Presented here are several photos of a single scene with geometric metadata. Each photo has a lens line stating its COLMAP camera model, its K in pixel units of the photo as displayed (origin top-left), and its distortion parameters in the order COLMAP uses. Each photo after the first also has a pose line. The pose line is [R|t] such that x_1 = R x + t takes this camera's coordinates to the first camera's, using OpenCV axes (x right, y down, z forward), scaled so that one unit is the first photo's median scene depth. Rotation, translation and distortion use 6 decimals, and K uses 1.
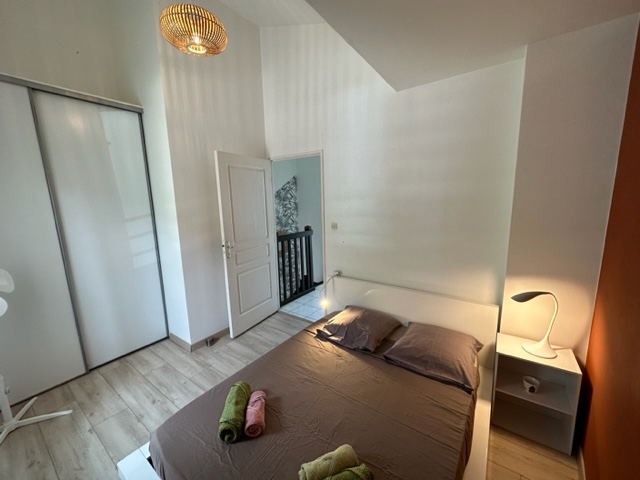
lens RADIAL K [[255.0, 0, 319.4], [0, 255.0, 240.3], [0, 0, 1]] dist [-0.007862, 0.000118]
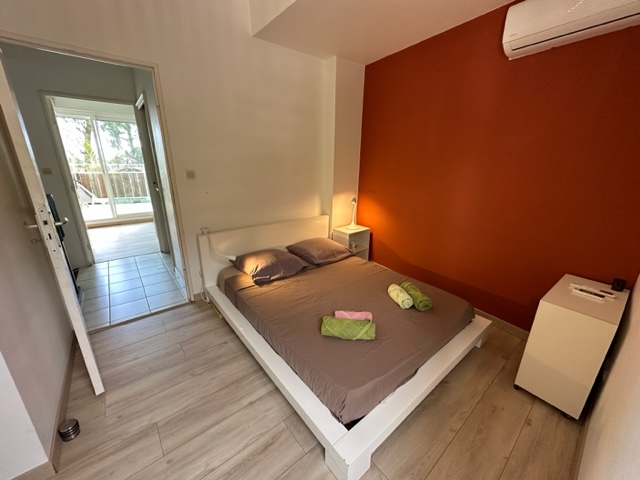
lens RADIAL K [[255.0, 0, 320.0], [0, 255.0, 239.7], [0, 0, 1]] dist [-0.007862, 0.000118]
pose [[0.259204, -0.257035, 0.930992, -0.782237], [0.136844, 0.963986, 0.228045, 0.019626], [-0.956079, 0.068290, 0.285042, 0.475563]]
